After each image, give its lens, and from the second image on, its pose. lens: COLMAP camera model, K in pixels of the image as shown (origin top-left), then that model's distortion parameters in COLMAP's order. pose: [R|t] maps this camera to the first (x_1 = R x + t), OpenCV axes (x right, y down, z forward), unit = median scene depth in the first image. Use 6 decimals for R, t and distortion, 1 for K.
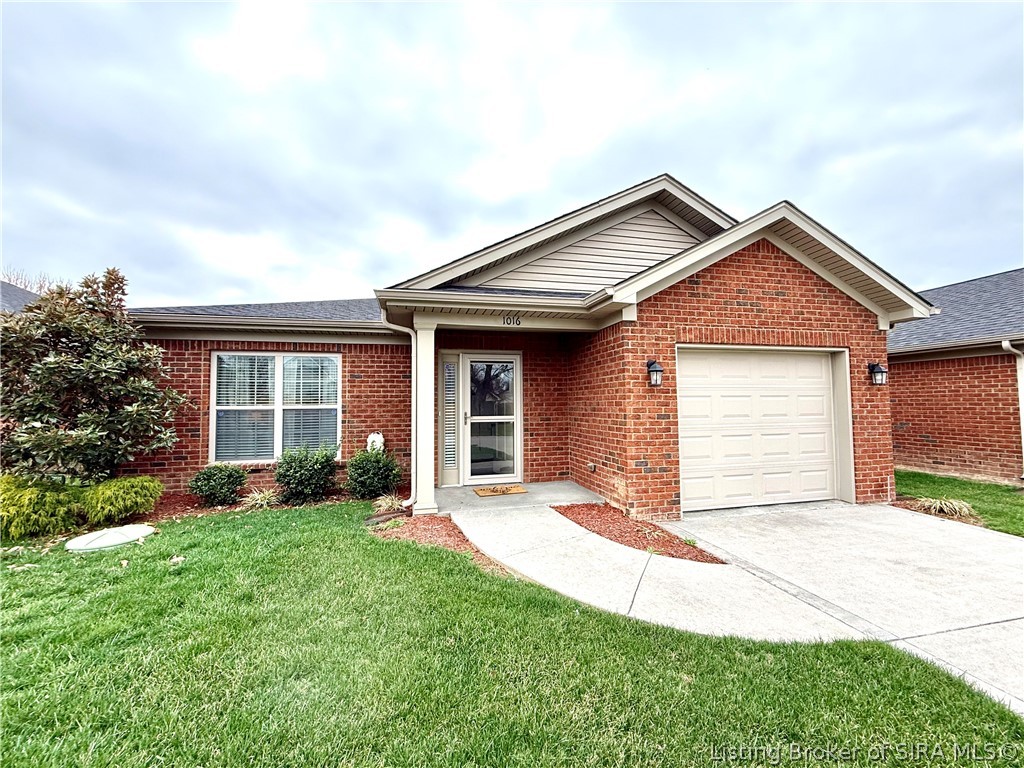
lens RADIAL K [[406.0, 0, 509.5], [0, 406.0, 384.2], [0, 0, 1]] dist [0.000576, 0.000044]
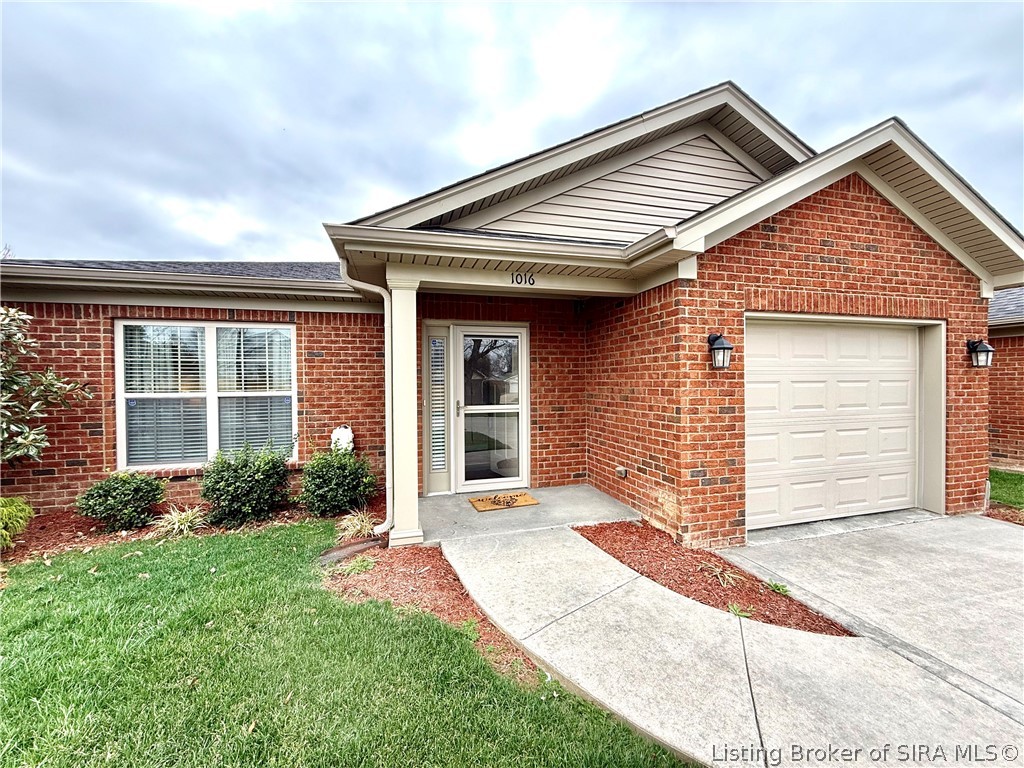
lens RADIAL K [[406.0, 0, 509.5], [0, 406.0, 384.2], [0, 0, 1]] dist [0.000576, 0.000044]
pose [[0.999291, 0.000543, 0.037636, -0.043026], [-0.002629, 0.998461, 0.055391, -0.007050], [-0.037548, -0.055450, 0.997755, 0.244193]]
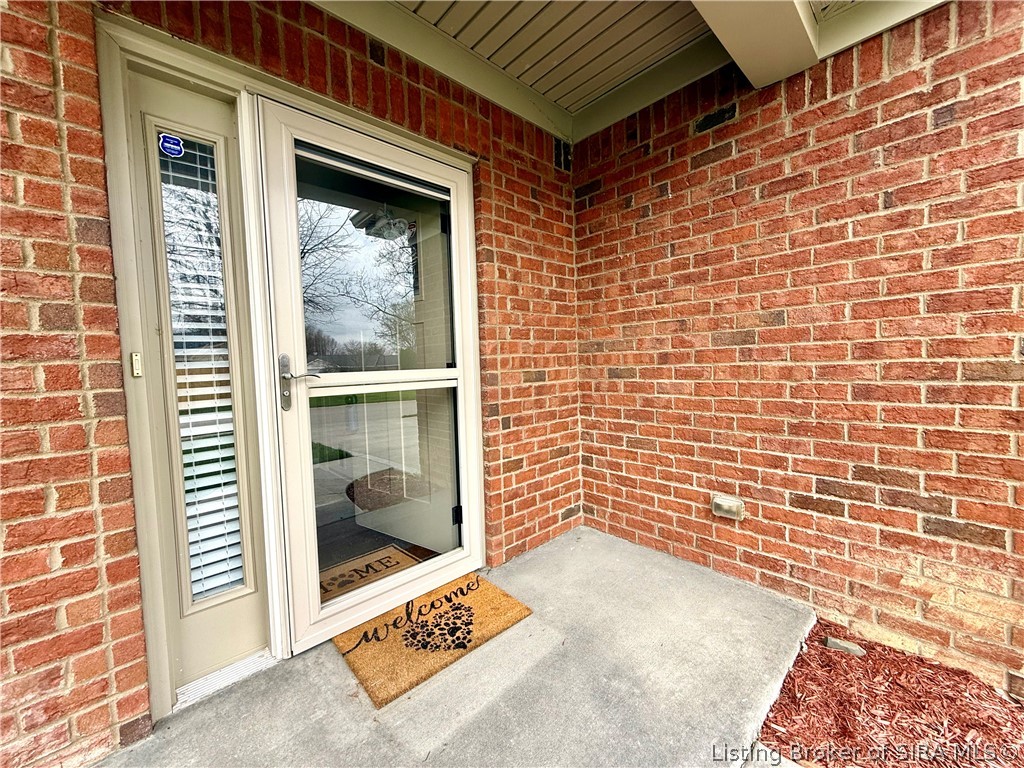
lens RADIAL K [[406.0, 0, 509.5], [0, 406.0, 384.2], [0, 0, 1]] dist [0.000576, 0.000044]
pose [[0.871202, -0.045158, 0.488843, -0.123180], [-0.000330, 0.995706, 0.092569, 0.070559], [-0.490924, -0.080808, 0.867446, 0.820065]]
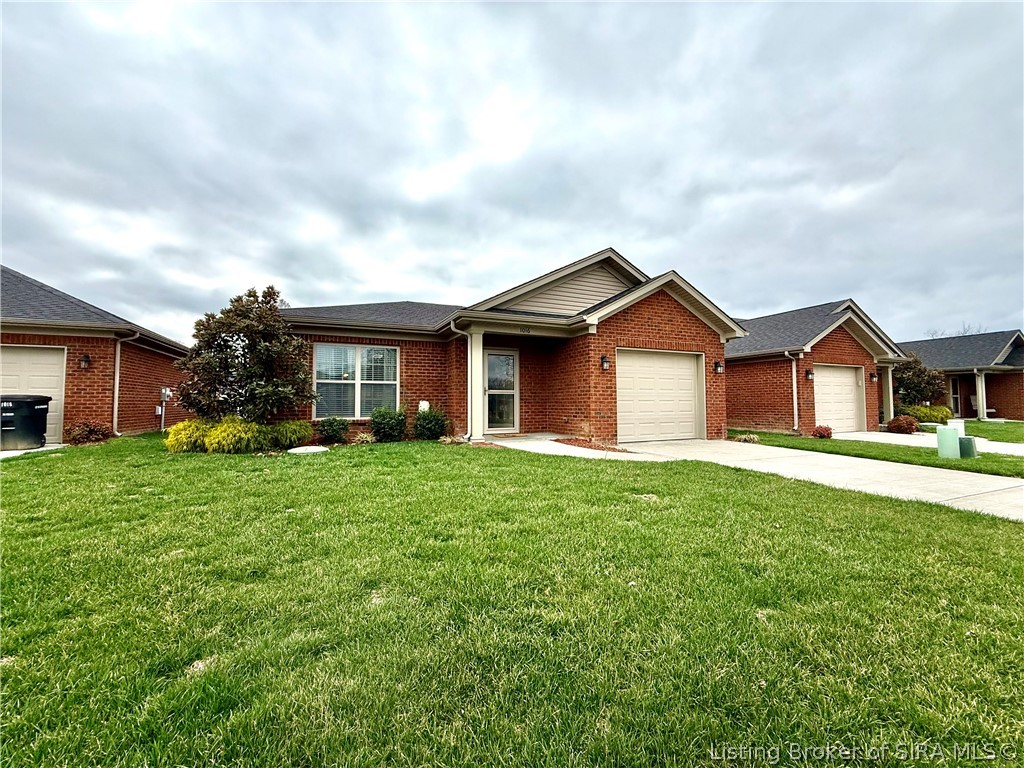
lens RADIAL K [[409.8, 0, 482.8], [0, 409.8, 385.1], [0, 0, 1]] dist [-0.001385, -0.000219]
pose [[0.986396, 0.015488, 0.163653, -0.414076], [-0.015389, 0.999880, -0.001872, 0.072115], [-0.163663, -0.000672, 0.986516, -0.612339]]
